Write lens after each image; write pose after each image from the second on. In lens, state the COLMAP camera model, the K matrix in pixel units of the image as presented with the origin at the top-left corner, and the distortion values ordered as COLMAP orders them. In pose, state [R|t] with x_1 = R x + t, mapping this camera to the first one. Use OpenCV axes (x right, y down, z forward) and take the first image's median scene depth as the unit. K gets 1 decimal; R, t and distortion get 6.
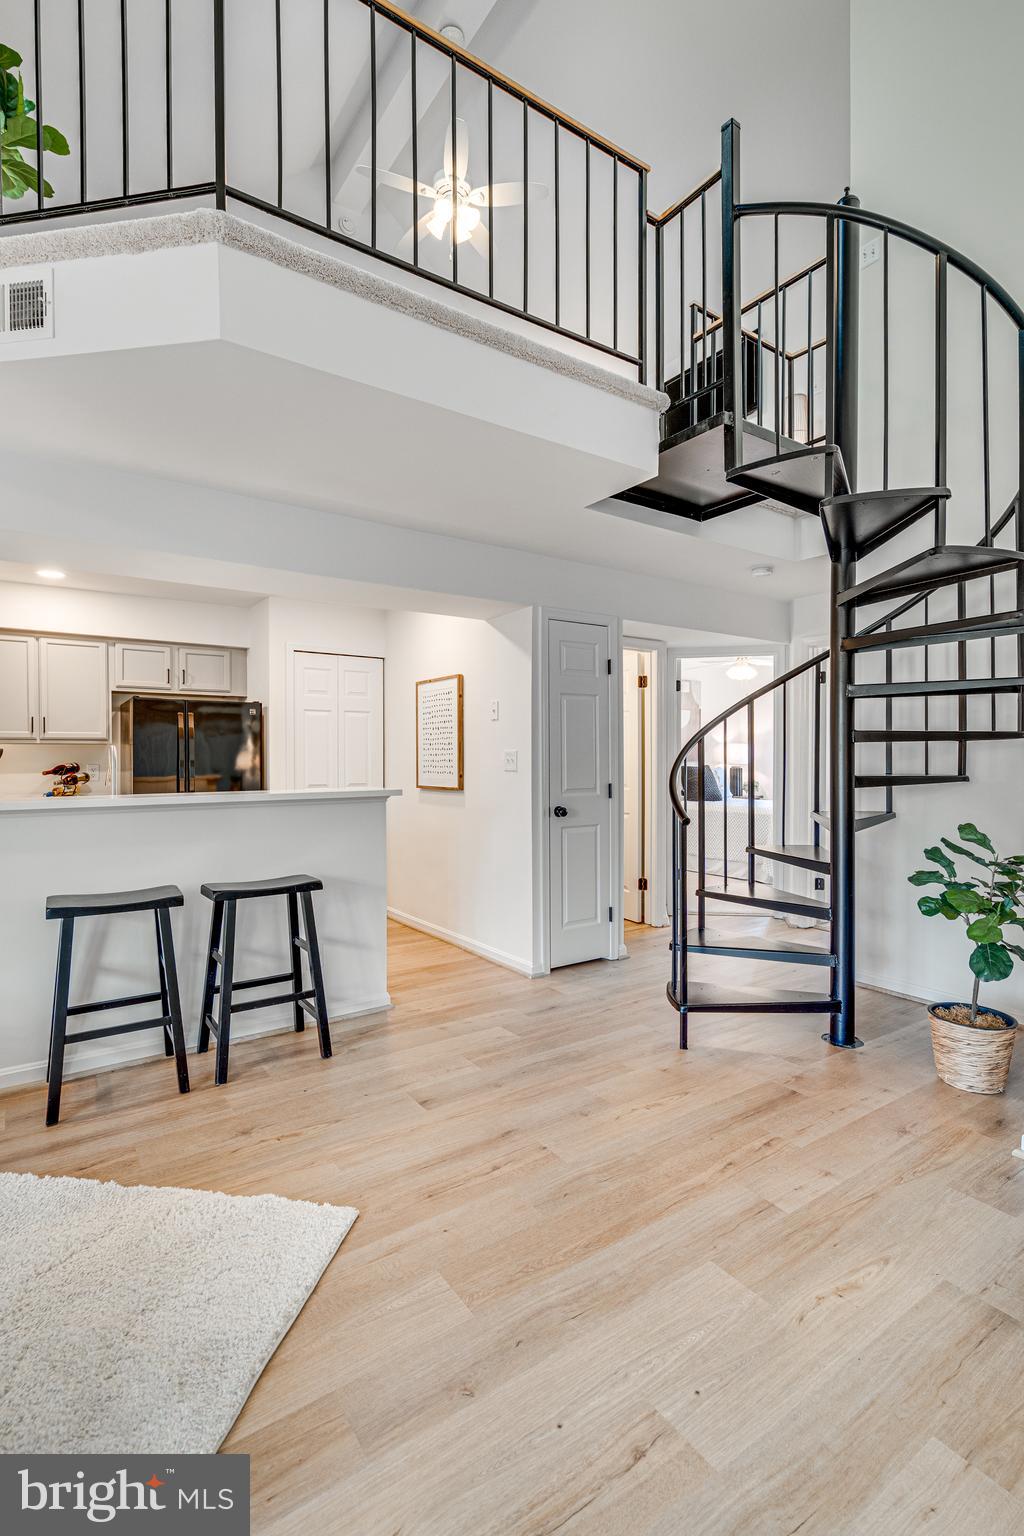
lens RADIAL K [[726.2, 0, 513.5], [0, 726.2, 766.0], [0, 0, 1]] dist [-0.000167, 0.001102]
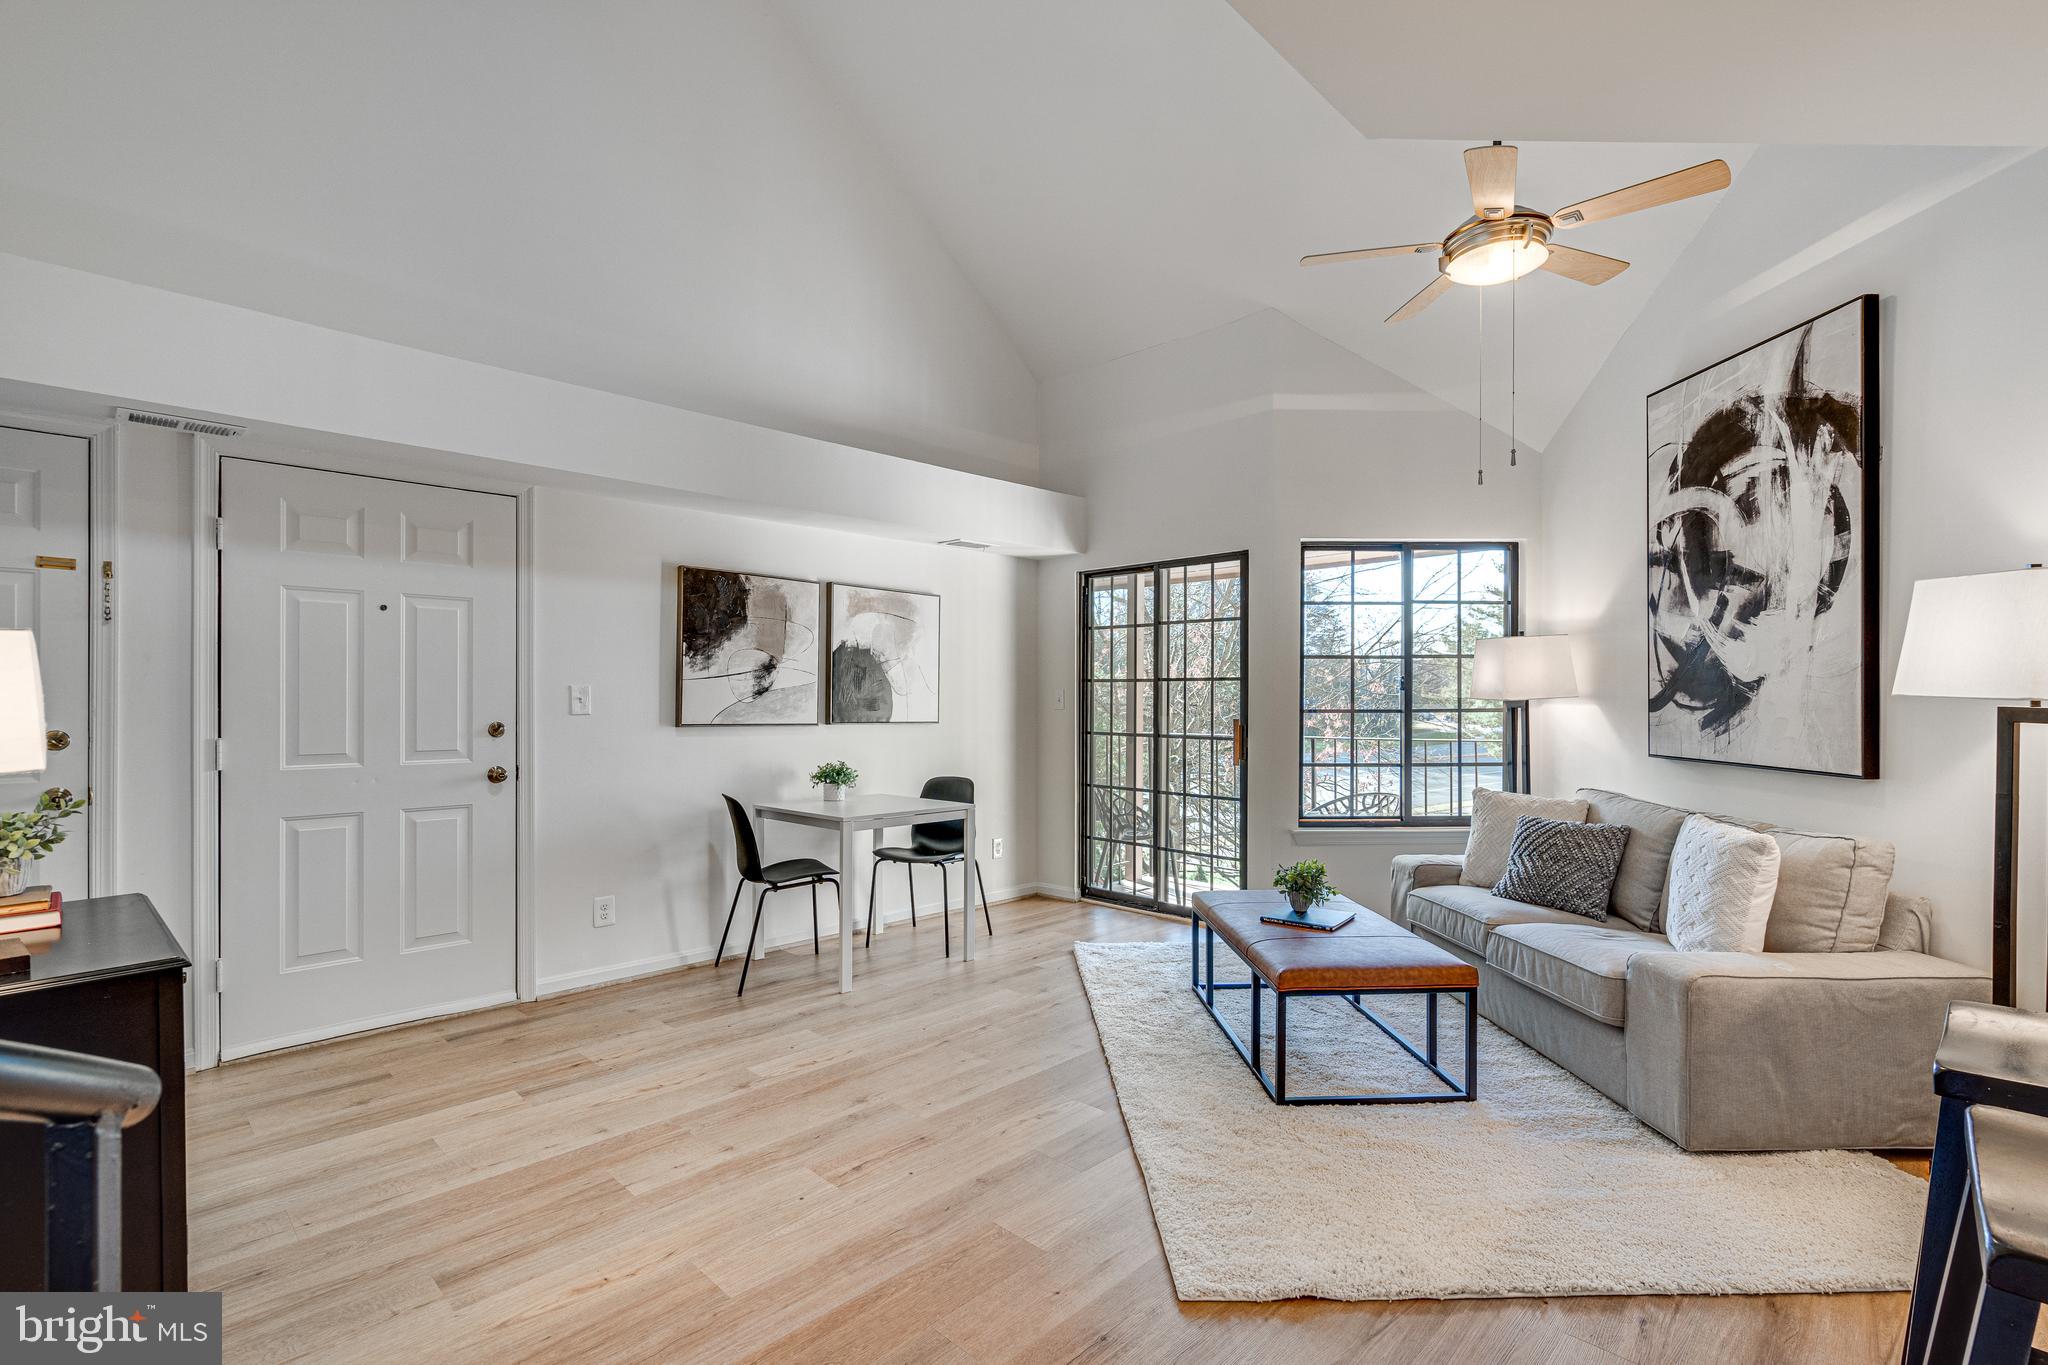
lens RADIAL K [[943.1, 0, 1016.6], [0, 943.1, 696.6], [0, 0, 1]] dist [-0.001406, -0.000179]
pose [[-0.983636, 0.001629, -0.180161, 0.083724], [0.000204, 0.999969, 0.007931, -0.009735], [0.180168, 0.007765, -0.983605, 1.247144]]
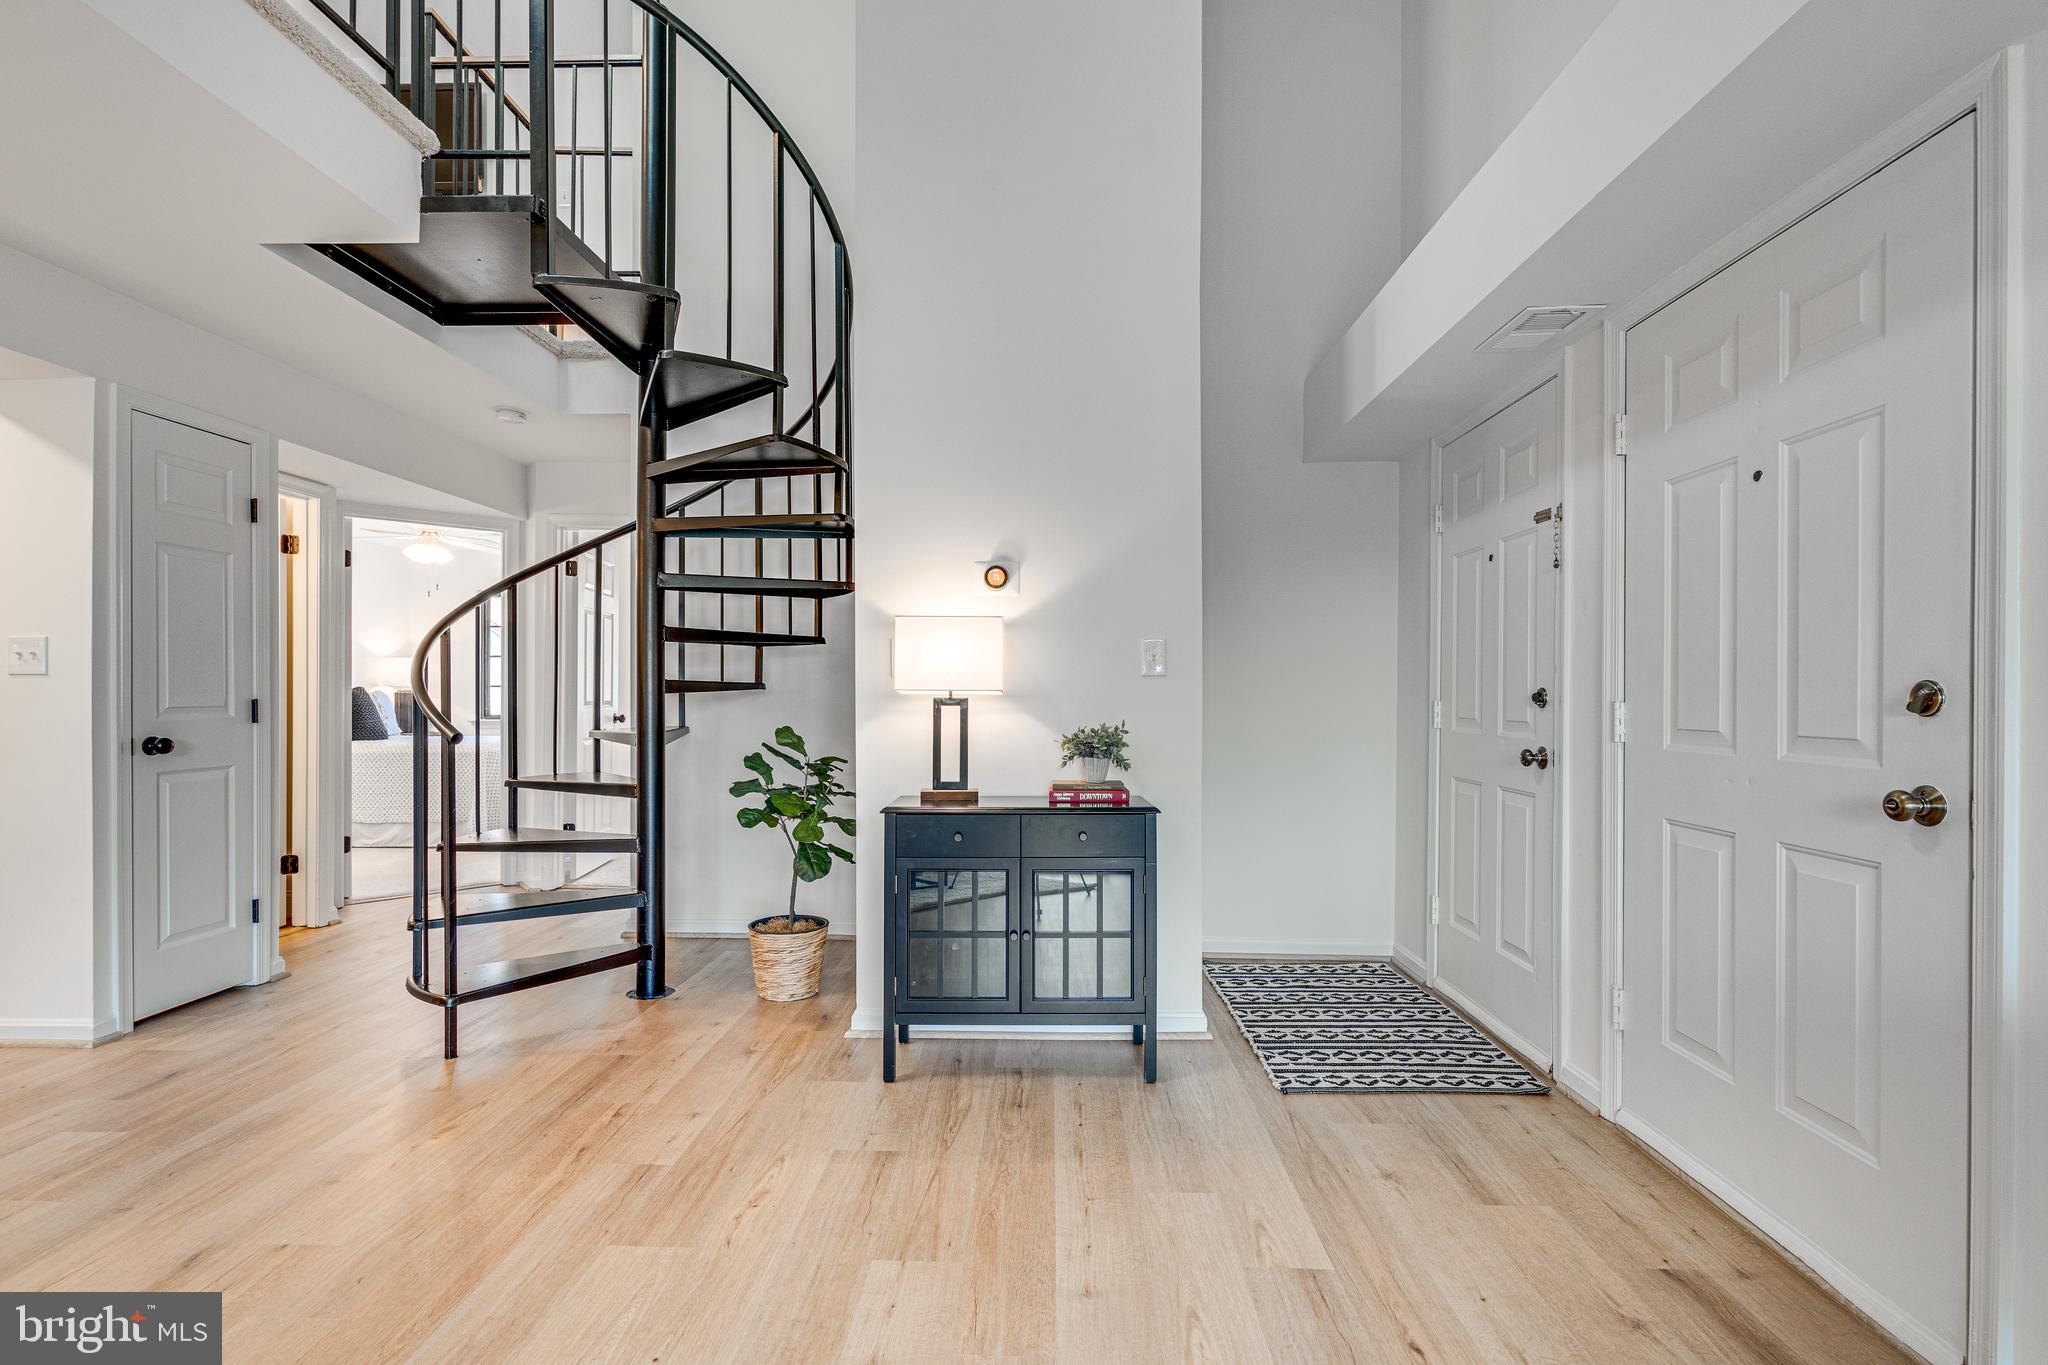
lens RADIAL K [[929.2, 0, 1039.6], [0, 929.2, 696.2], [0, 0, 1]] dist [-0.017561, 0.007810]
pose [[0.588071, -0.000684, 0.808809, -0.165187], [0.004955, 0.999984, -0.002757, 0.041194], [-0.808794, 0.005629, 0.588065, -0.002292]]
